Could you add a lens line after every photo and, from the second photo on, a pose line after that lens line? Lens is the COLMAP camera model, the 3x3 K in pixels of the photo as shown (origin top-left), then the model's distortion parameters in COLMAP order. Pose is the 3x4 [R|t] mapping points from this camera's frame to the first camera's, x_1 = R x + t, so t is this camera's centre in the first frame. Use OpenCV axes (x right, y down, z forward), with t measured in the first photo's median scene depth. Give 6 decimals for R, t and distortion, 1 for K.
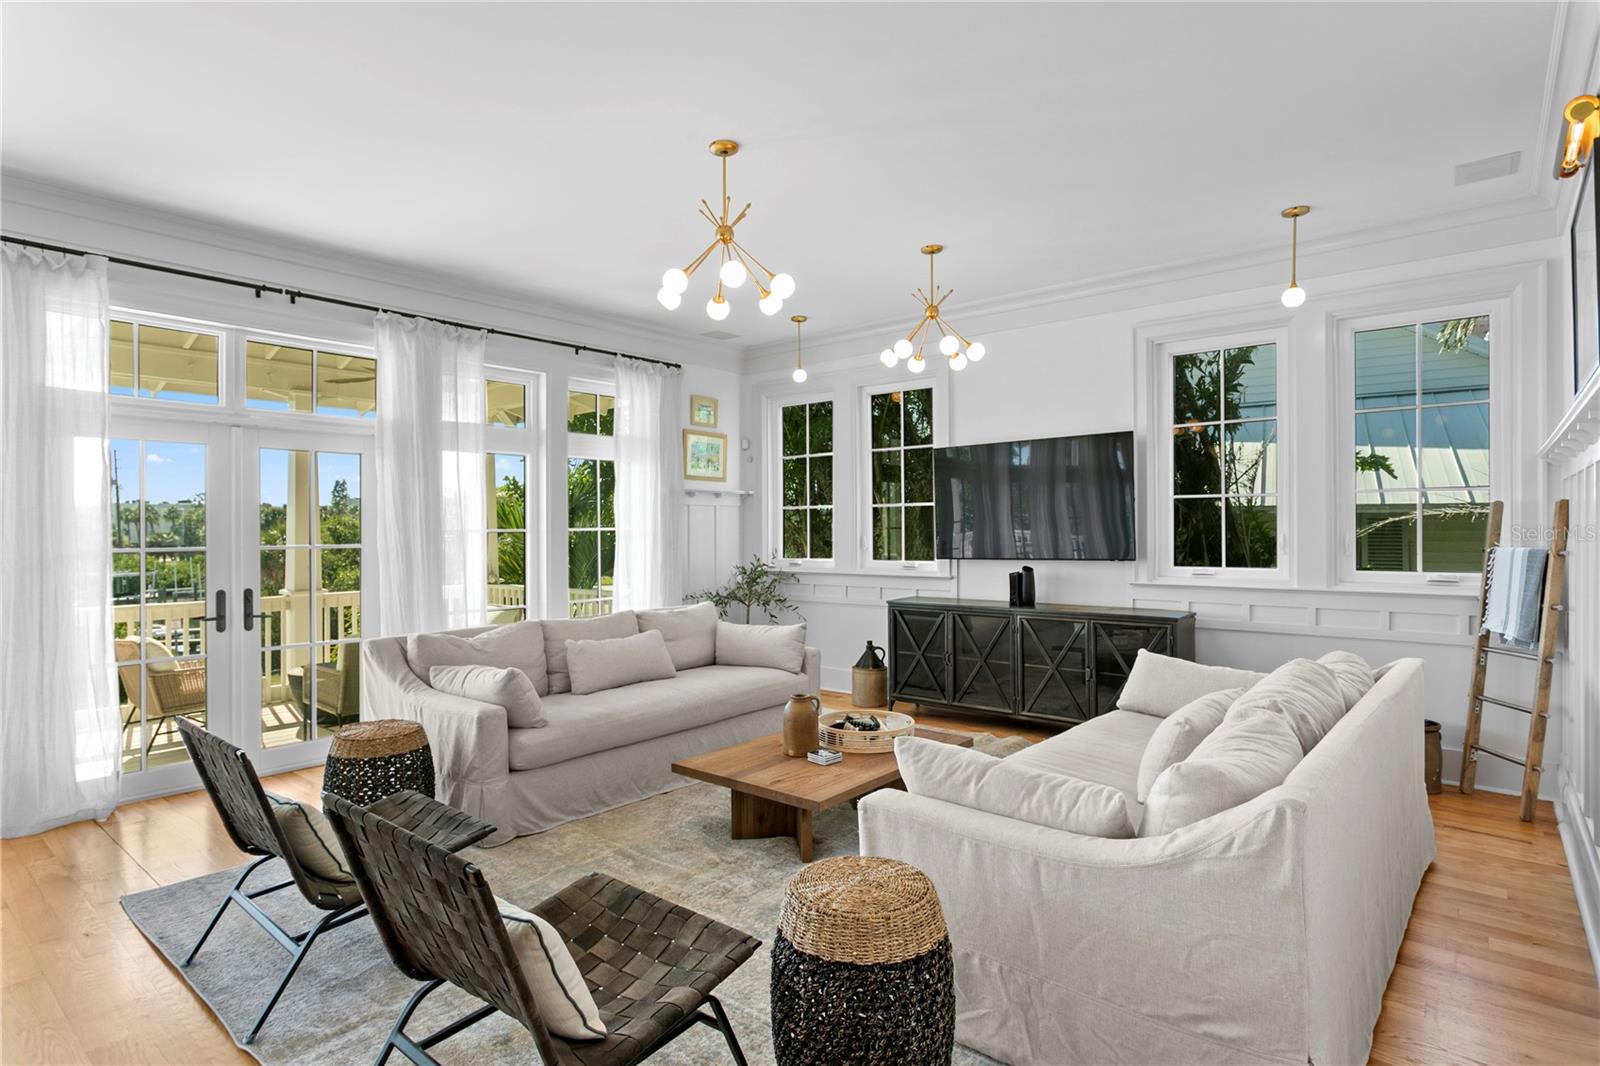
lens RADIAL K [[824.3, 0, 800.0], [0, 824.3, 533.0], [0, 0, 1]] dist [0.002774, 0.001657]
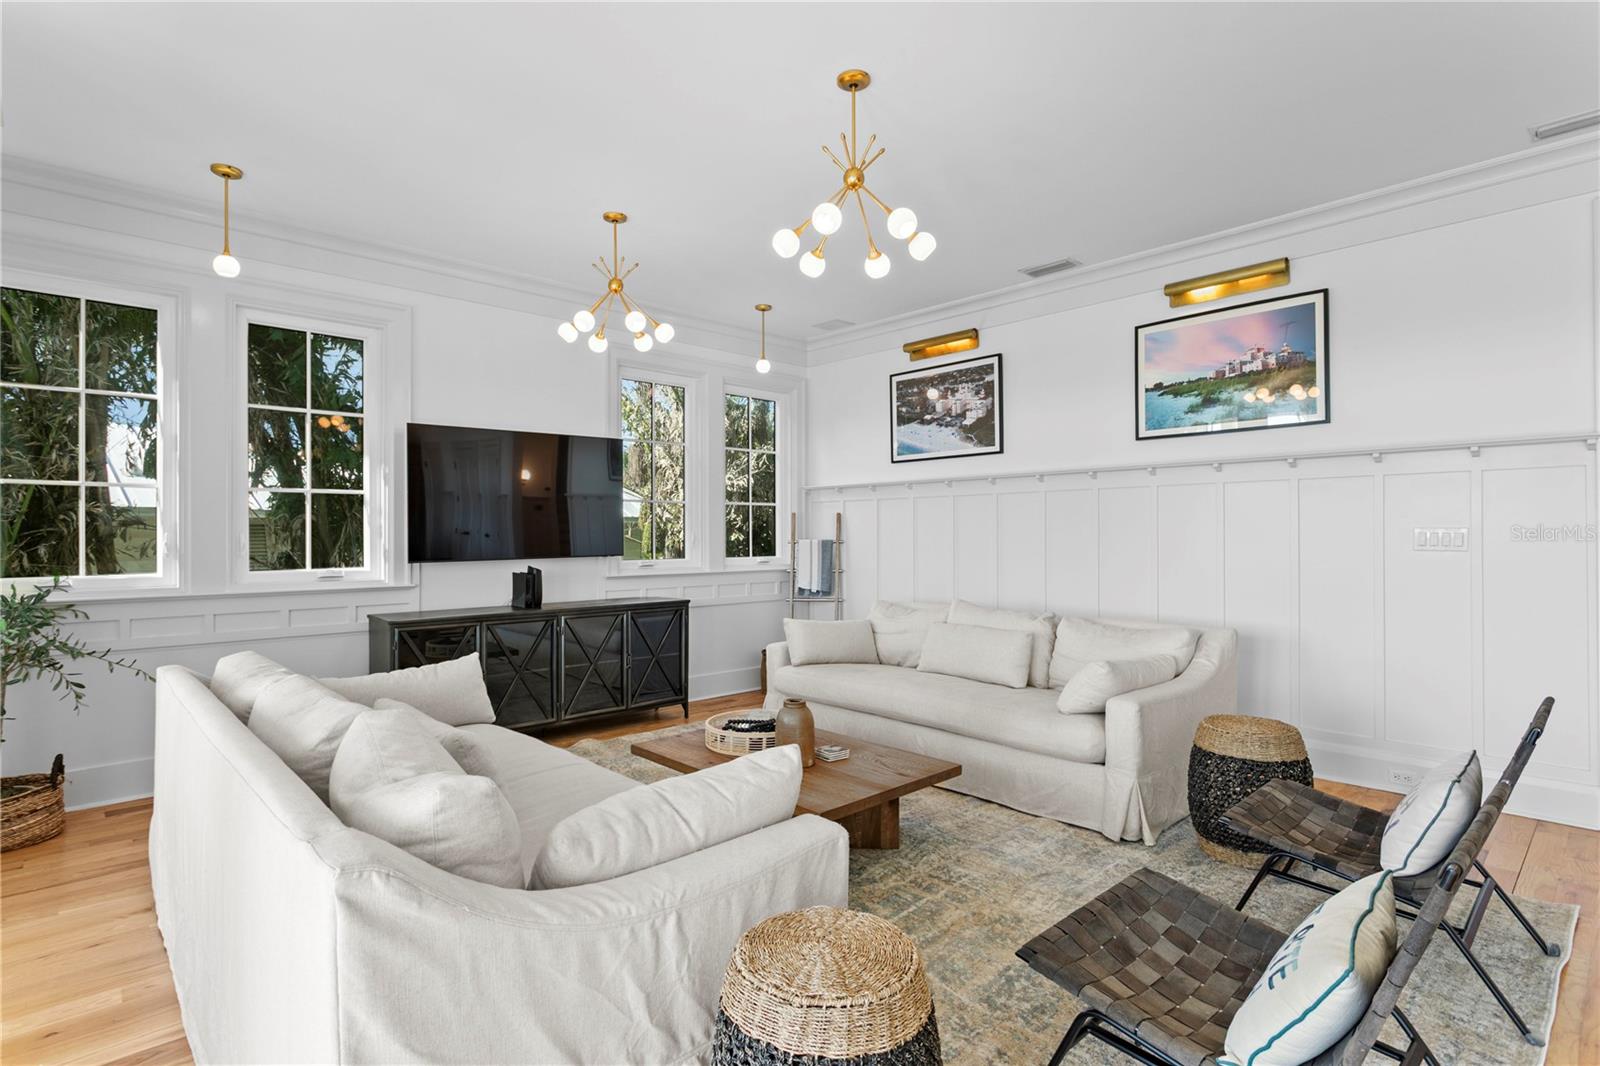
lens RADIAL K [[782.3, 0, 800.0], [0, 782.3, 533.0], [0, 0, 1]] dist [-0.016758, 0.000010]
pose [[0.122900, 0.005663, 0.992403, -0.600717], [0.006508, 0.999958, -0.006512, 0.011325], [-0.992398, 0.007259, 0.122858, 0.620254]]
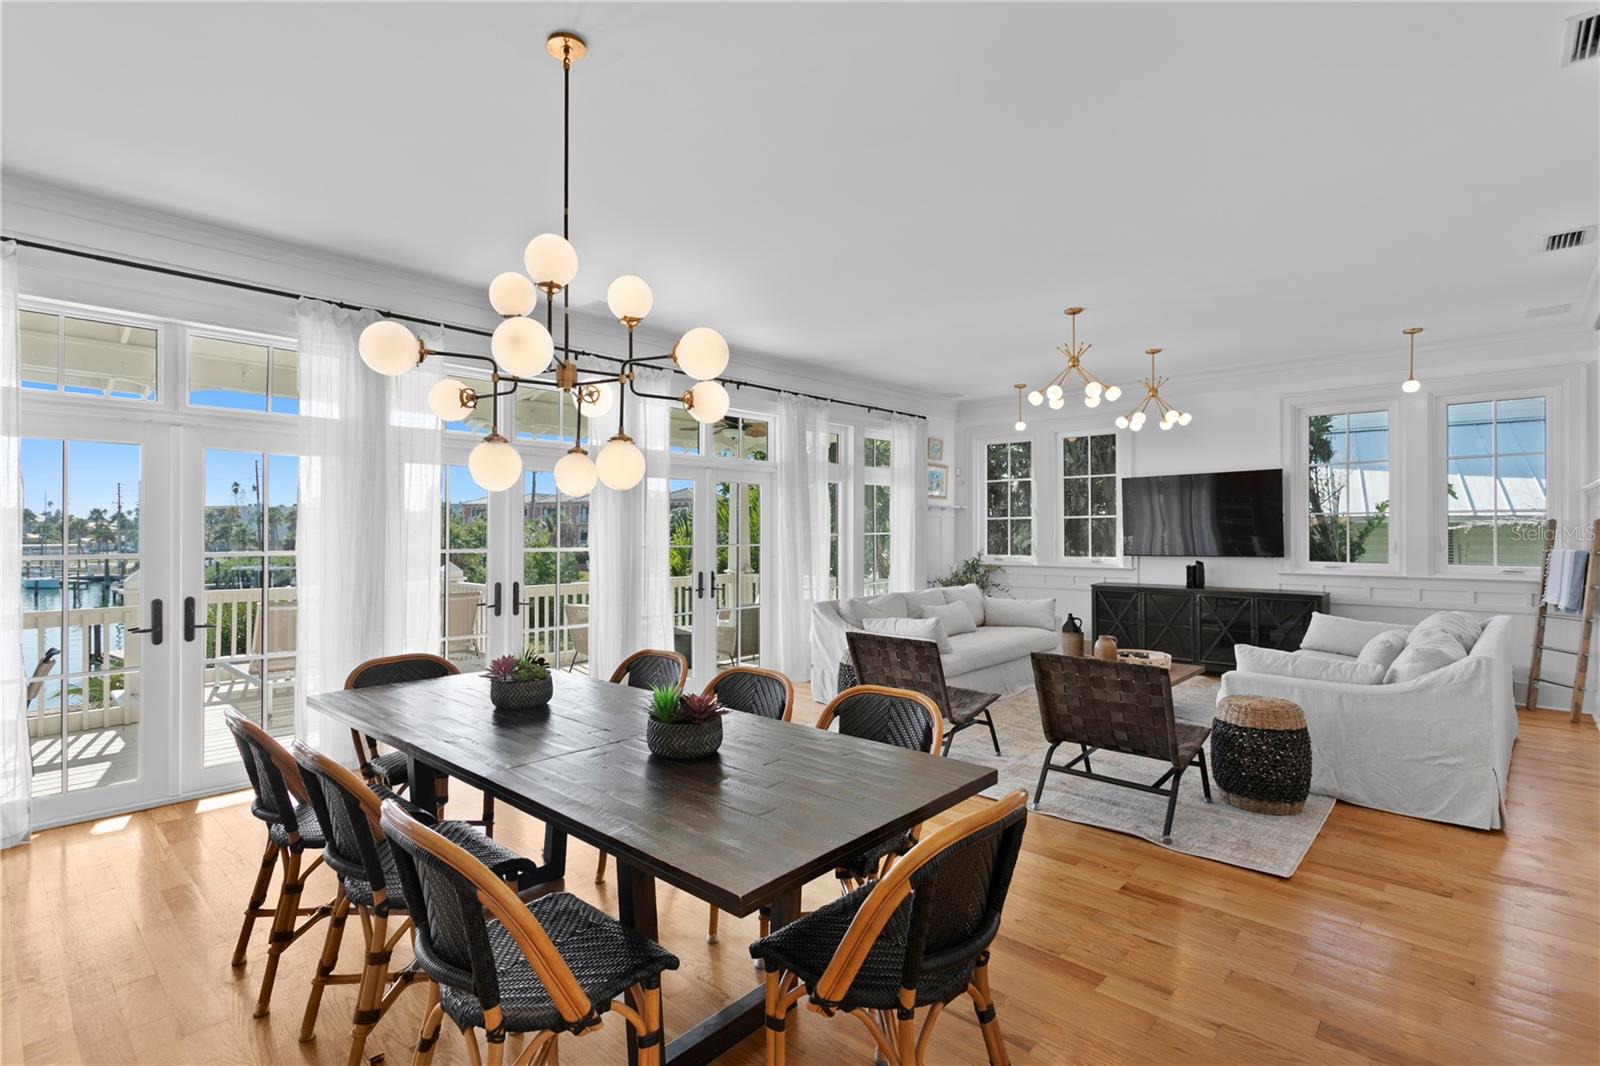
lens RADIAL K [[774.5, 0, 791.5], [0, 774.5, 530.3], [0, 0, 1]] dist [0.024857, -0.001747]
pose [[0.999286, 0.004587, -0.037491, -0.411409], [-0.004767, 0.999977, -0.004735, -0.003572], [0.037468, 0.004910, 0.999286, -0.418249]]
